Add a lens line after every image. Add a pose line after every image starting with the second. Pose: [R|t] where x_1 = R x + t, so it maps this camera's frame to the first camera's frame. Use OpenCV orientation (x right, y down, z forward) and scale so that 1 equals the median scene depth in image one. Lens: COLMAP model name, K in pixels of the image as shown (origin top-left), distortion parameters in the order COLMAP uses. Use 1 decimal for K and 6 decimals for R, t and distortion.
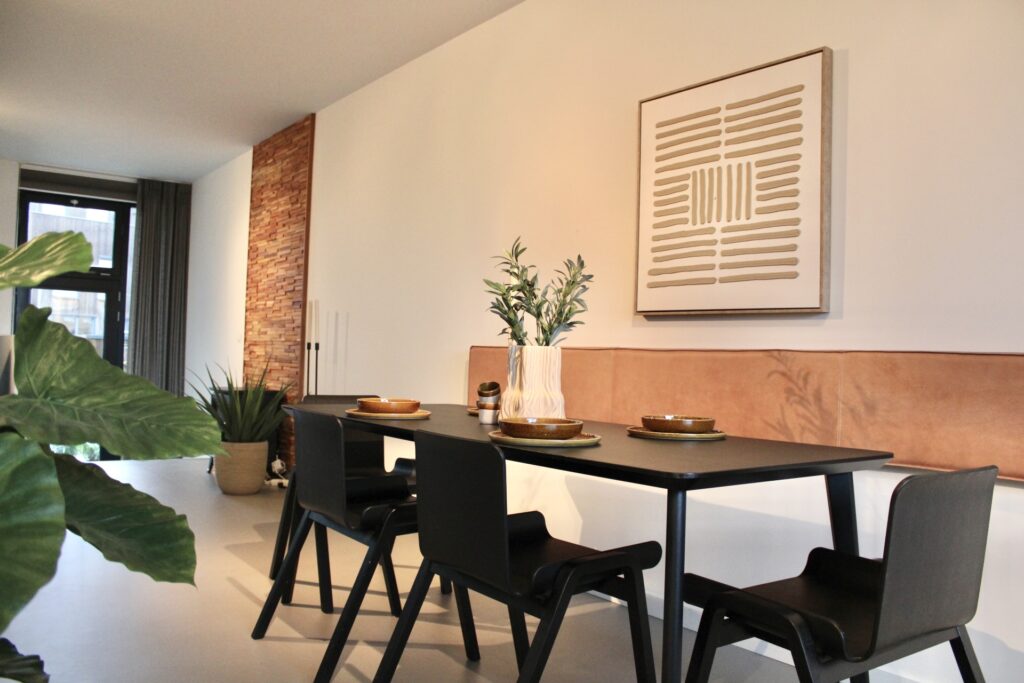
lens RADIAL K [[850.6, 0, 514.8], [0, 850.6, 381.9], [0, 0, 1]] dist [-0.127832, 0.059026]
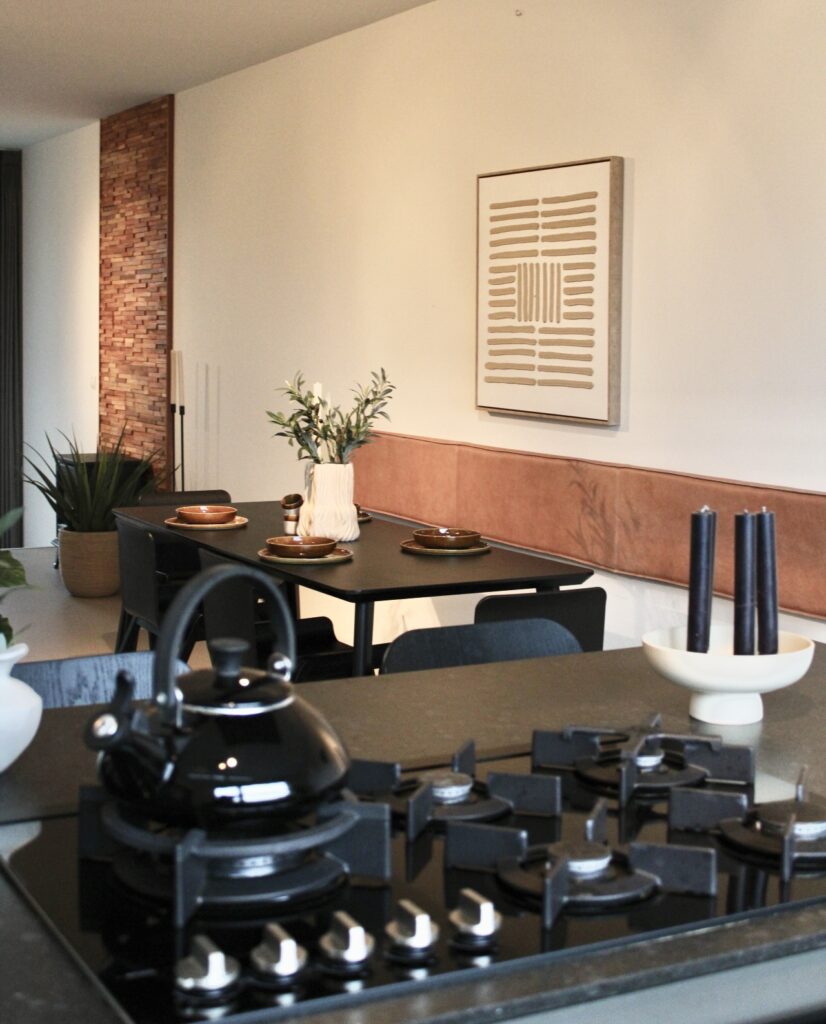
lens RADIAL K [[1689.3, 0, 412.5], [0, 1689.3, 508.7], [0, 0, 1]] dist [0.001478, 0.000000]
pose [[0.987541, 0.001232, -0.157357, 0.220412], [0.011577, 0.996691, 0.080456, -0.072785], [0.156935, -0.081275, 0.984259, -0.510506]]
